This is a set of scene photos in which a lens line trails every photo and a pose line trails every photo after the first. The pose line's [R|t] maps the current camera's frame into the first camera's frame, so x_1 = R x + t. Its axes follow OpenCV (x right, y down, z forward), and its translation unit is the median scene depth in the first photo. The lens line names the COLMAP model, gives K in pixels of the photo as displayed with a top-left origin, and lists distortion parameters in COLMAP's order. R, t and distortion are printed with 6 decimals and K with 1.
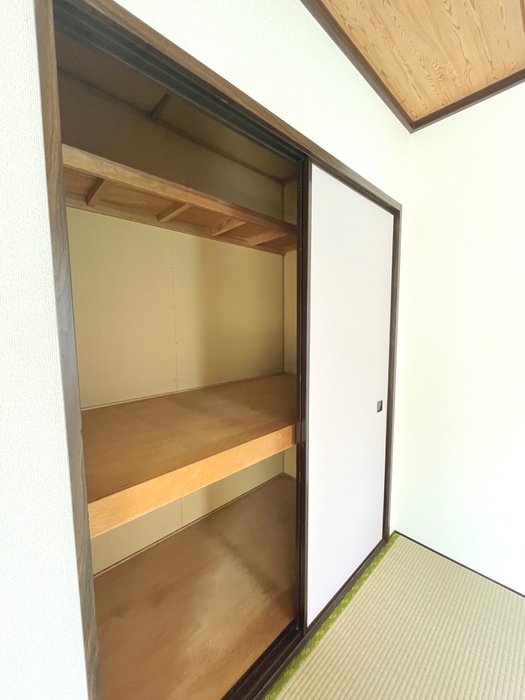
lens RADIAL K [[283.1, 0, 263.8], [0, 283.1, 349.3], [0, 0, 1]] dist [-0.002841, -0.000799]
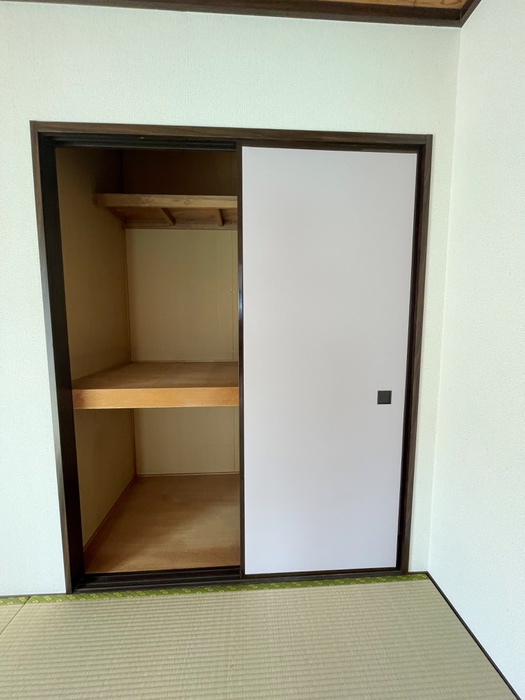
lens RADIAL K [[283.1, 0, 264.2], [0, 283.1, 349.6], [0, 0, 1]] dist [-0.002841, -0.000799]
pose [[0.760345, 0.066989, -0.646056, 0.889129], [-0.061504, 0.997623, 0.031059, 0.082139], [0.646601, 0.016120, 0.762658, 0.207752]]
